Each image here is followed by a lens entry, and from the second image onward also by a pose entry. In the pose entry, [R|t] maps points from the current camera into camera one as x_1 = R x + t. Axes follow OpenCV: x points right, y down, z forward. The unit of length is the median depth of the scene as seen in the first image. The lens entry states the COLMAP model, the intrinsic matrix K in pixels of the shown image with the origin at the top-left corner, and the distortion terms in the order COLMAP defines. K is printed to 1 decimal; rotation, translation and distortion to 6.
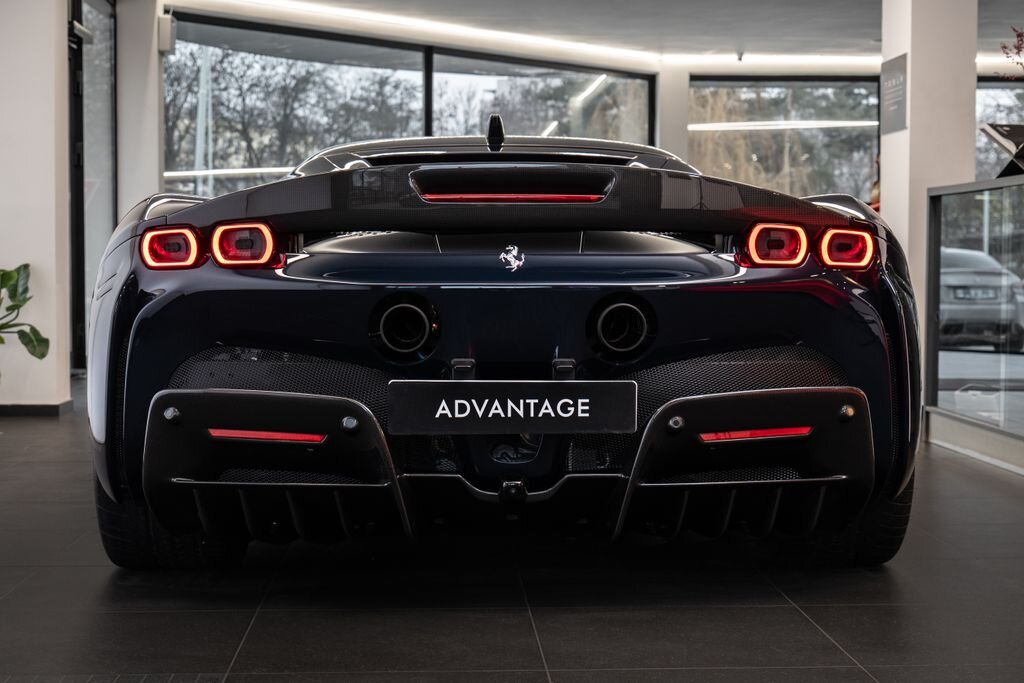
lens RADIAL K [[1659.8, 0, 511.8], [0, 1659.8, 340.2], [0, 0, 1]] dist [-0.049943, 0.000000]
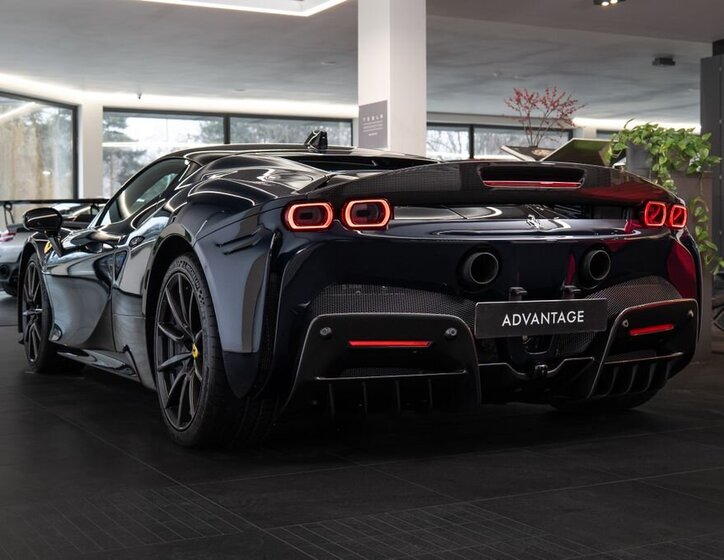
lens RADIAL K [[1070.2, 0, 364.7], [0, 1070.2, 278.9], [0, 0, 1]] dist [-0.019403, 0.000000]
pose [[0.911648, -0.021616, 0.410403, -0.541631], [0.022940, 0.999735, 0.001700, -0.001840], [-0.410331, 0.007864, 0.911903, 0.137109]]
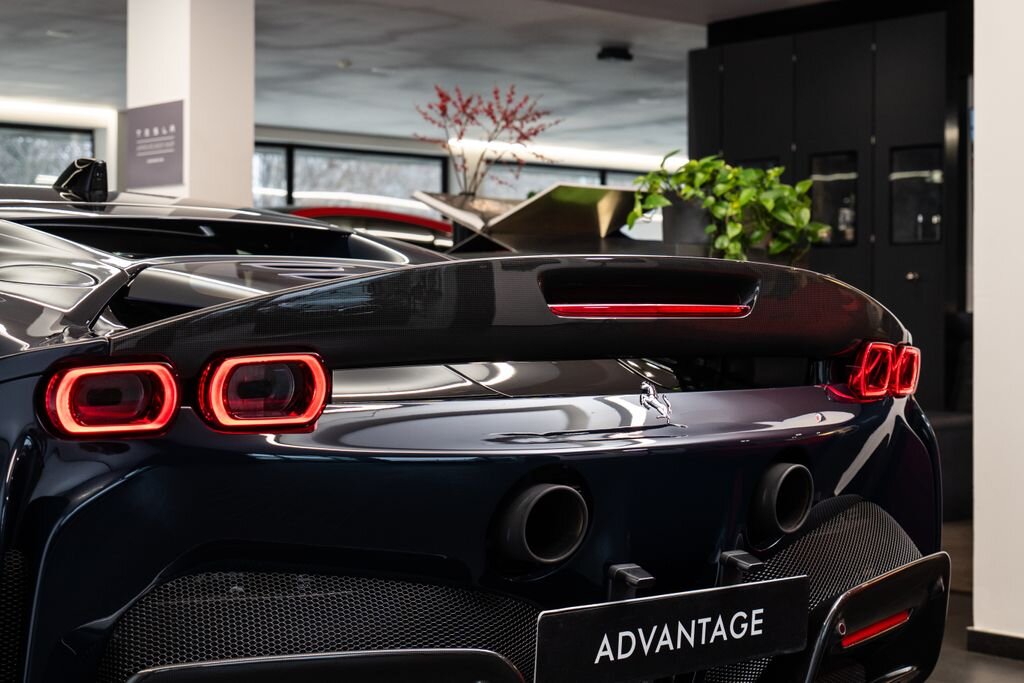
lens RADIAL K [[1659.8, 0, 469.6], [0, 1659.8, 332.3], [0, 0, 1]] dist [-0.049943, 0.000000]
pose [[0.800731, -0.004856, 0.599004, -0.434588], [0.023005, 0.999479, -0.022651, -0.062146], [-0.598582, 0.031918, 0.800426, 0.498018]]
